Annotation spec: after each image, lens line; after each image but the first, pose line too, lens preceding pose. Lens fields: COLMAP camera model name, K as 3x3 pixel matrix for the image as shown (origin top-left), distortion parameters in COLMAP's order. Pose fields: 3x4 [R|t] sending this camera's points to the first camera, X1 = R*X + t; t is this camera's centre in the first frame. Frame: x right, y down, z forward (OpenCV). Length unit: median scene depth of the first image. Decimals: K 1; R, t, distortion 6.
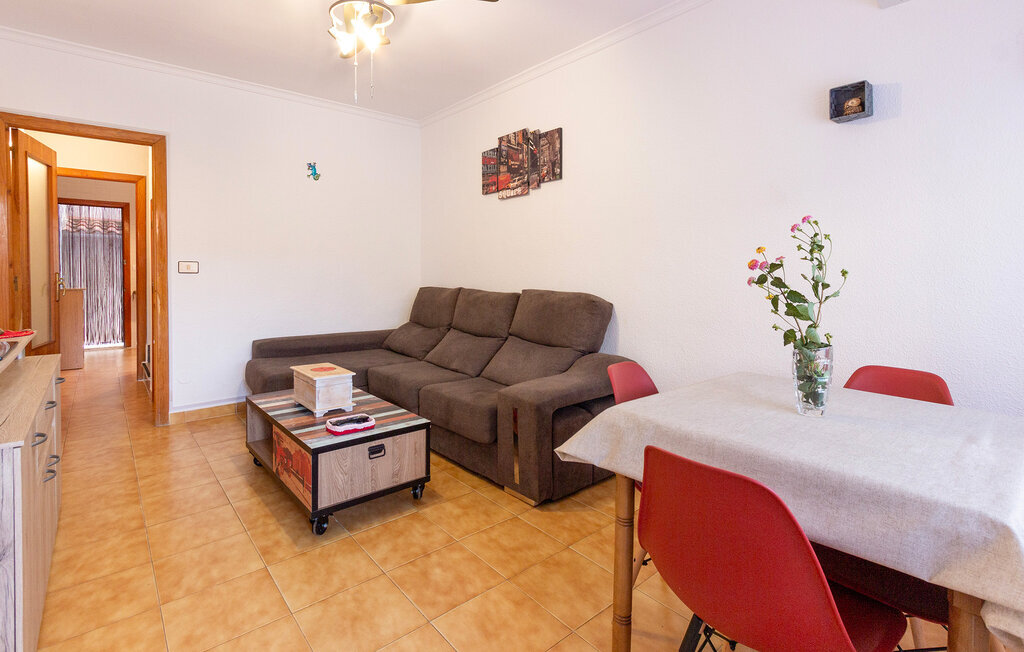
lens RADIAL K [[487.6, 0, 513.7], [0, 487.6, 280.8], [0, 0, 1]] dist [0.000033, 0.000190]
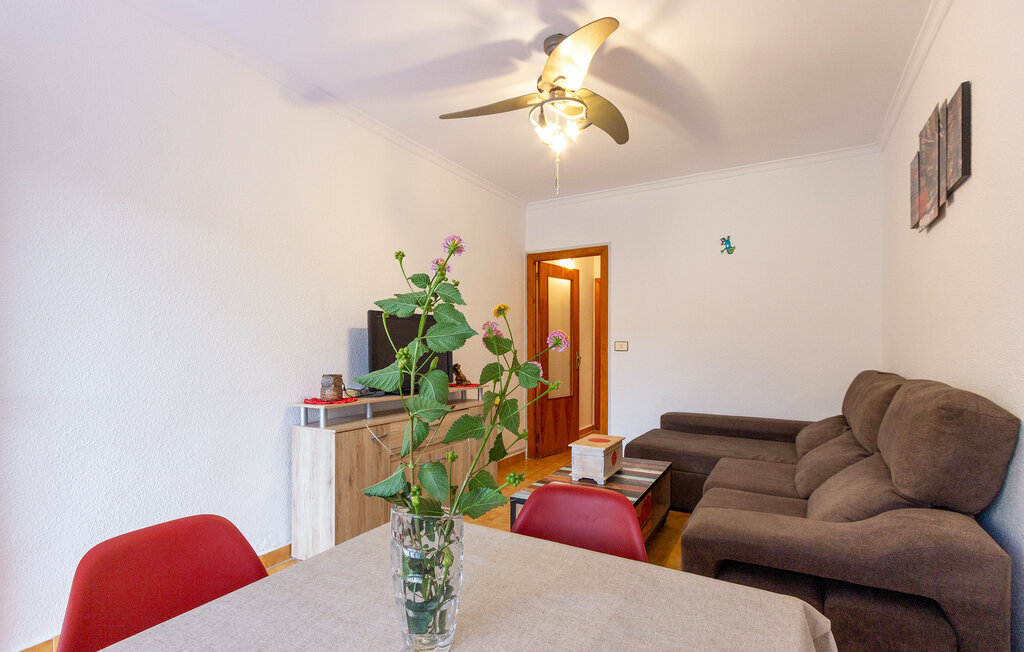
lens RADIAL K [[479.9, 0, 512.7], [0, 479.9, 348.3], [0, 0, 1]] dist [-0.000449, -0.000020]
pose [[0.337384, -0.004807, -0.941355, 0.379210], [-0.017456, 0.999783, -0.011362, -0.003946], [0.941205, 0.020266, 0.337227, 0.322646]]
